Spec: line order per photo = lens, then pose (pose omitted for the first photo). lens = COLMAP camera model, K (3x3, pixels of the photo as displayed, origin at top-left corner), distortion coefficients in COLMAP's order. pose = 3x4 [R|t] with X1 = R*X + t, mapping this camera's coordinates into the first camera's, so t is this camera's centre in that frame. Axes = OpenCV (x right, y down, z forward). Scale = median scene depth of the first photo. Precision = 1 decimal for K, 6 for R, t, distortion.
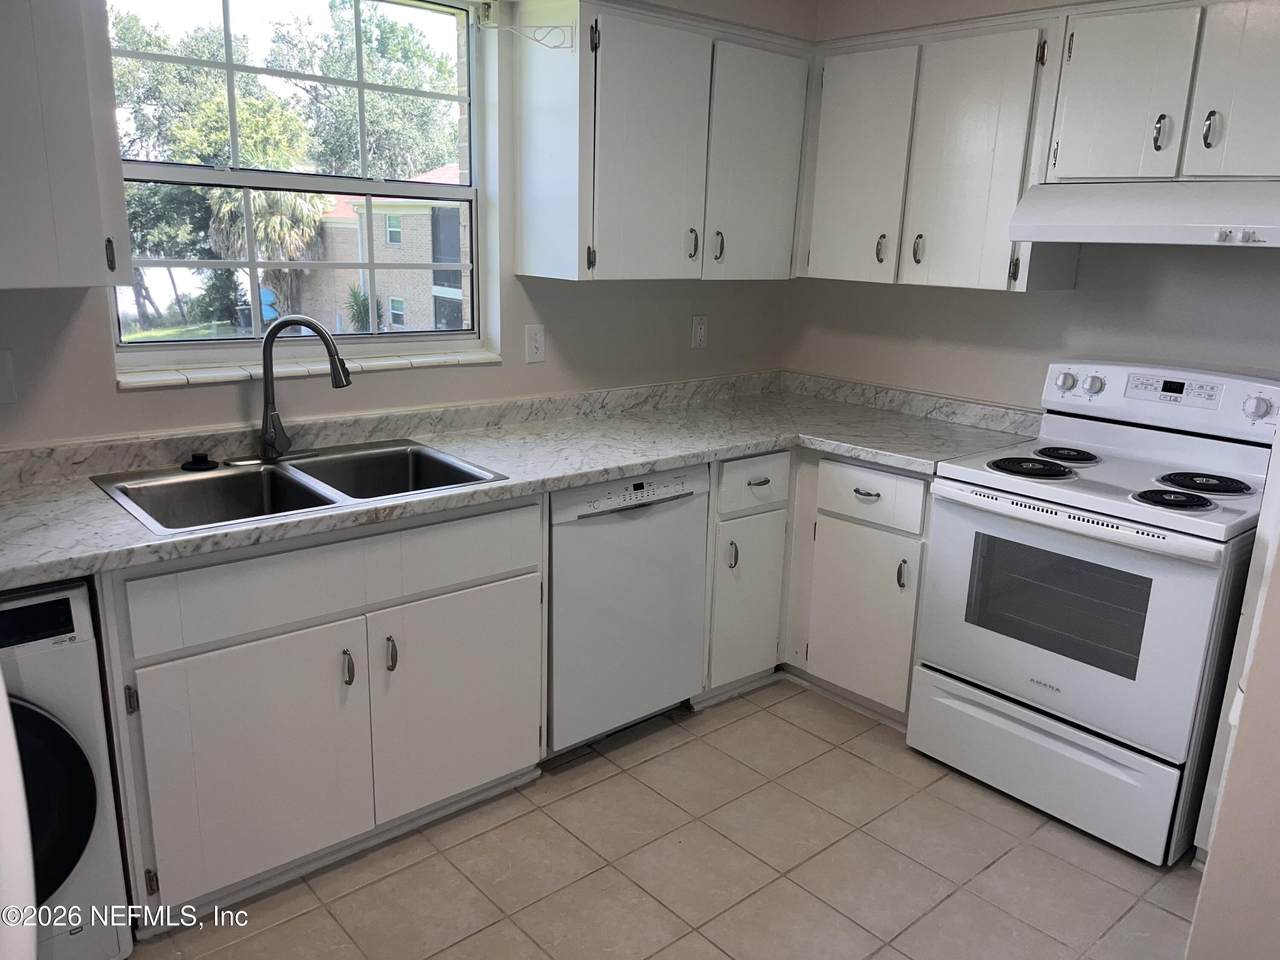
lens RADIAL K [[962.6, 0, 640.0], [0, 962.6, 480.0], [0, 0, 1]] dist [0.003143, 0.001298]
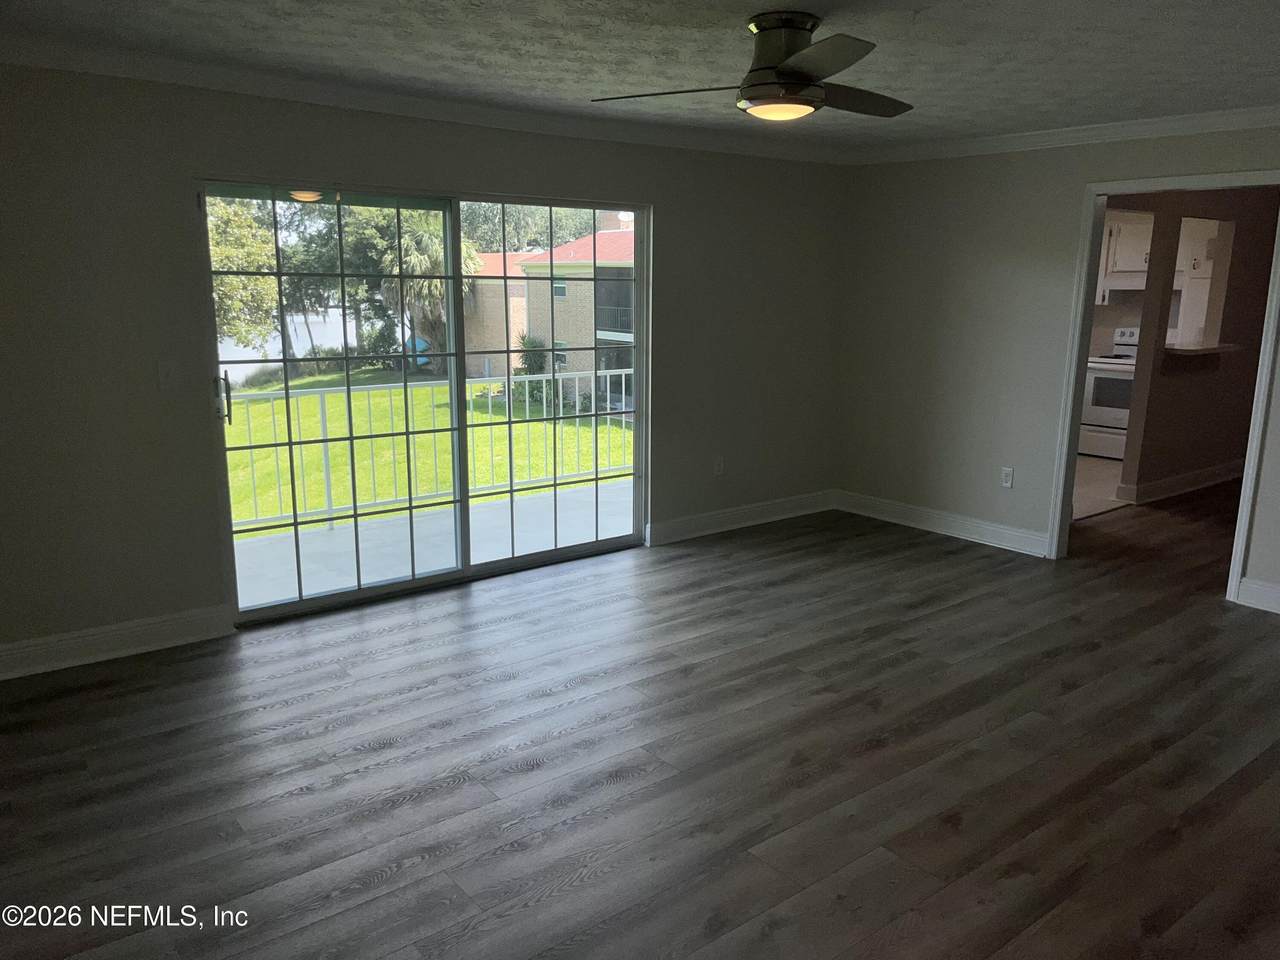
lens RADIAL K [[962.6, 0, 640.0], [0, 962.6, 480.0], [0, 0, 1]] dist [0.003143, 0.001298]
pose [[0.998162, -0.010351, -0.059704, -0.063893], [0.007462, 0.998799, -0.048420, 0.034990], [0.060133, 0.047885, 0.997041, -0.149380]]
